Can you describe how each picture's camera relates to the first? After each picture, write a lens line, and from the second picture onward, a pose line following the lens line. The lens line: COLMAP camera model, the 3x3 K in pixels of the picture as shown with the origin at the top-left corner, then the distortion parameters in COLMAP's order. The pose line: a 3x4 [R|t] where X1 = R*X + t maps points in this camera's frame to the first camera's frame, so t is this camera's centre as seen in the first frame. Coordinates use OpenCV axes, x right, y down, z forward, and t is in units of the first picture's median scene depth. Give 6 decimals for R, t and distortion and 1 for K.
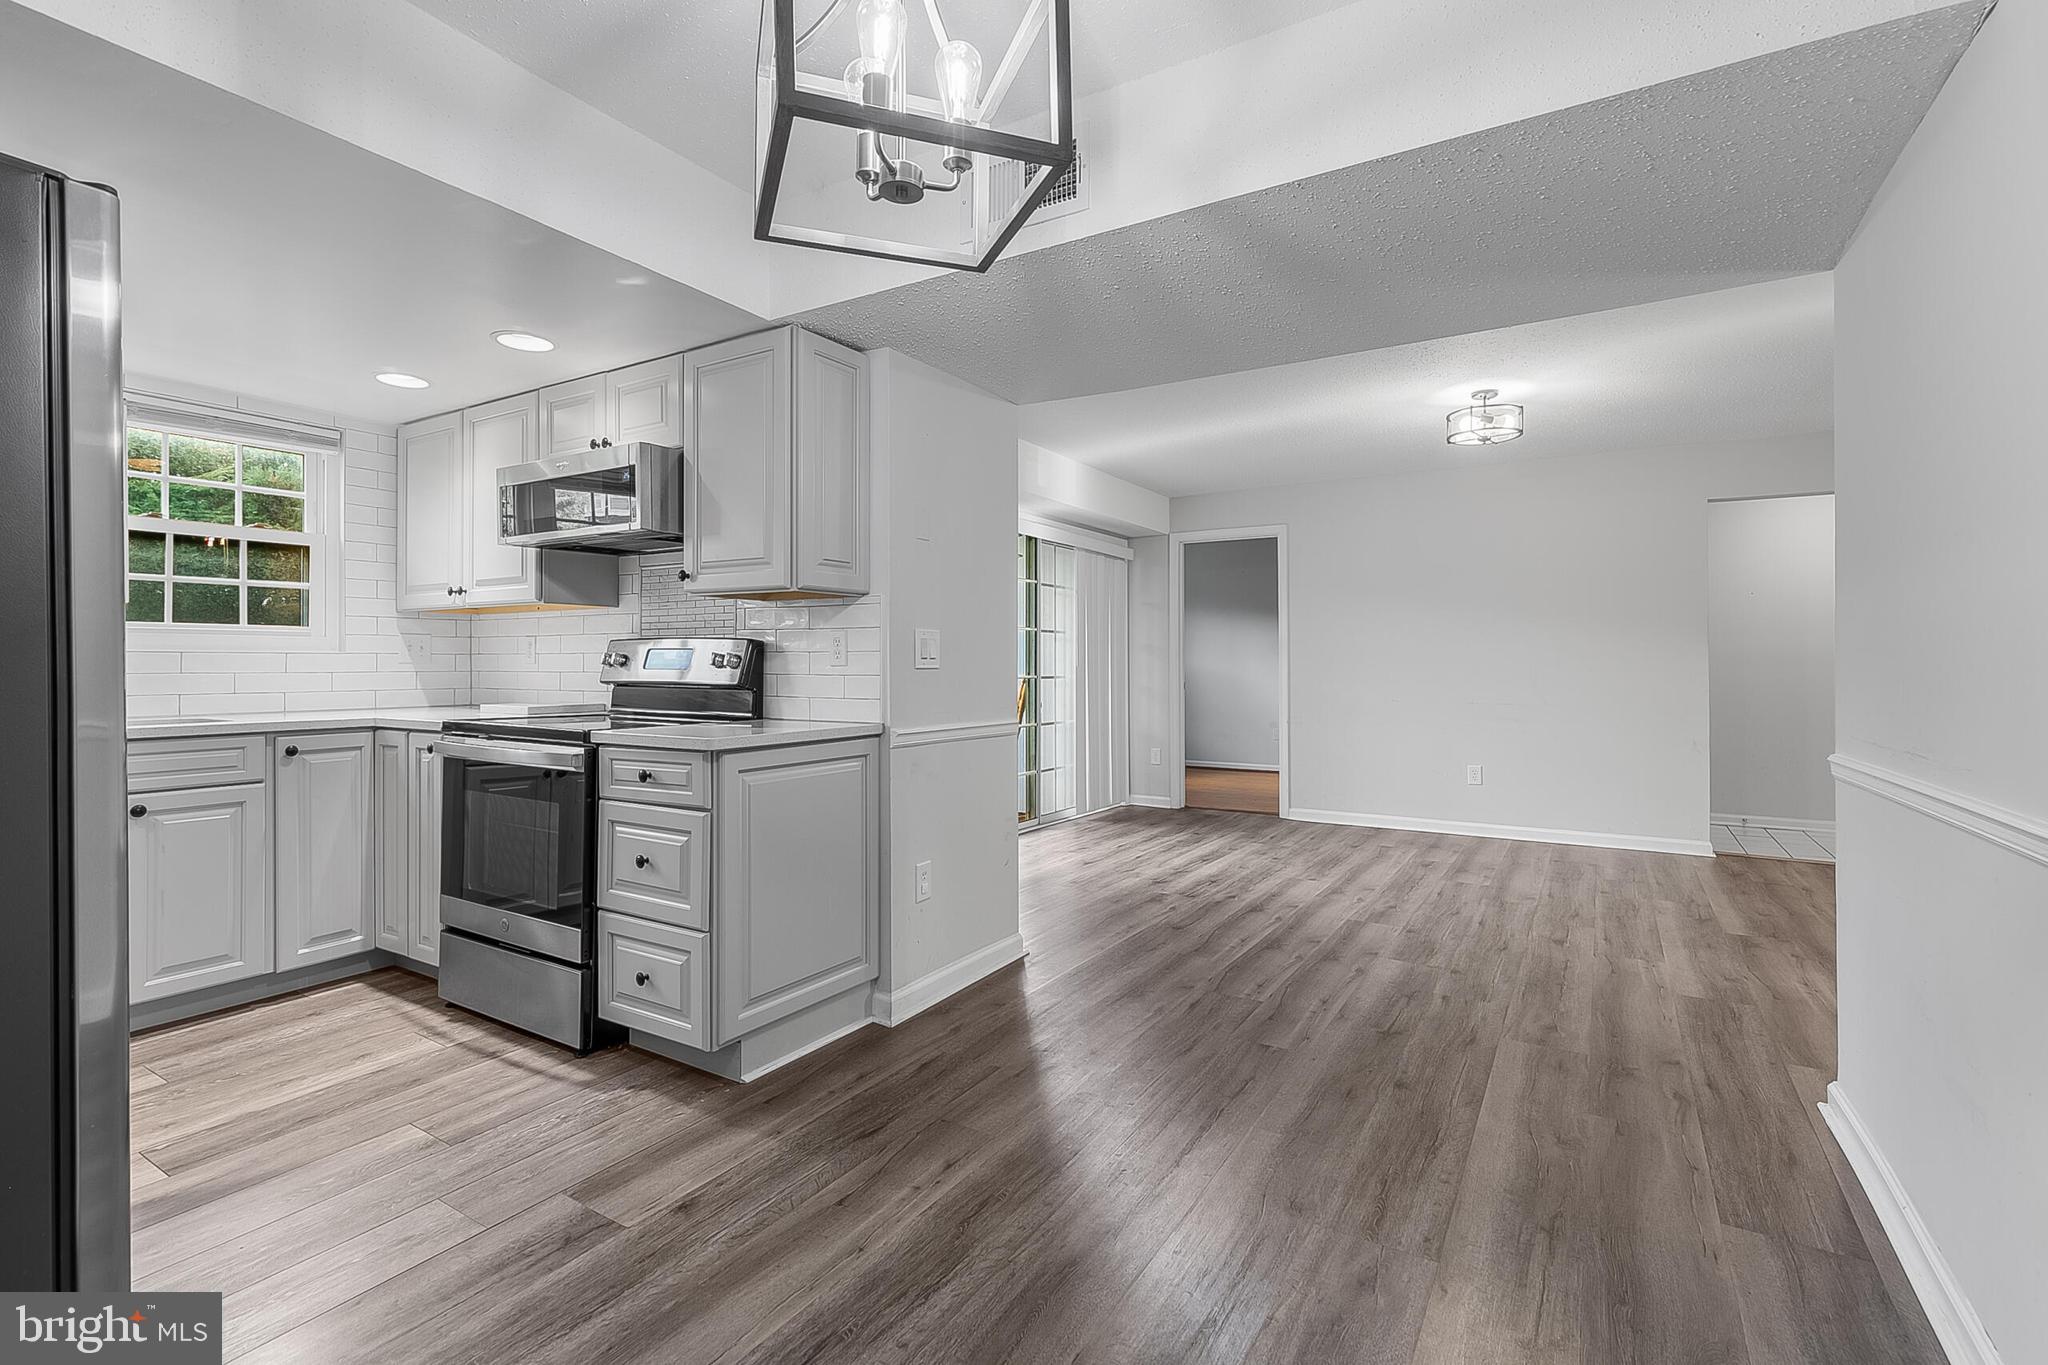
lens RADIAL K [[942.9, 0, 1032.4], [0, 942.9, 672.1], [0, 0, 1]] dist [0.005381, 0.000414]
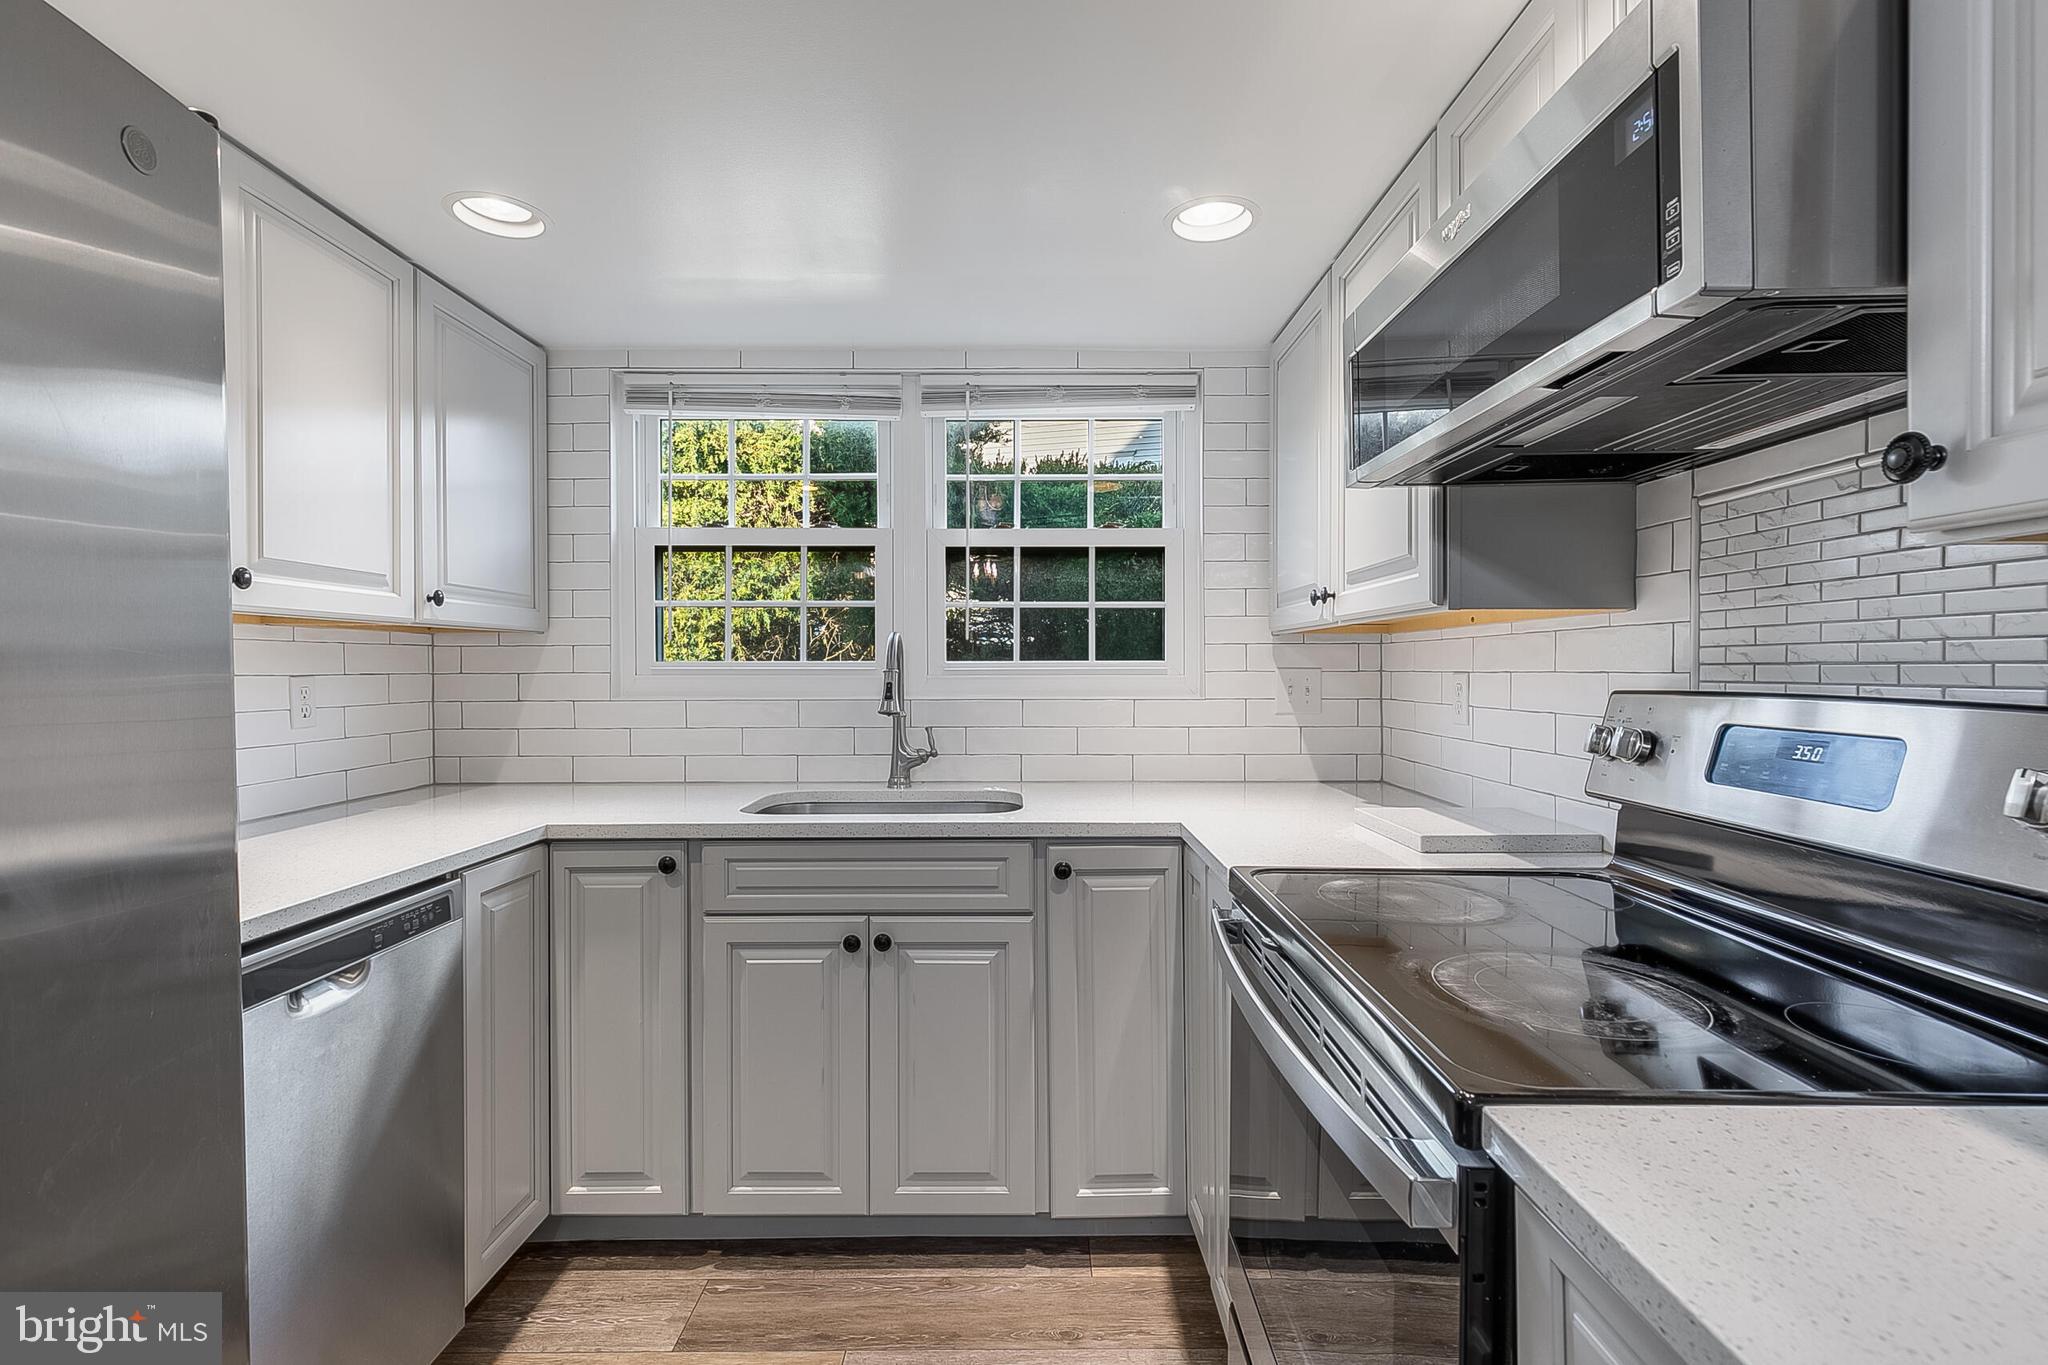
lens RADIAL K [[942.9, 0, 1032.4], [0, 942.9, 672.1], [0, 0, 1]] dist [0.005381, 0.000414]
pose [[0.536819, -0.001191, -0.843697, -0.243342], [-0.002010, 0.999994, -0.002690, -0.041182], [0.843695, 0.003139, 0.536814, 0.584193]]
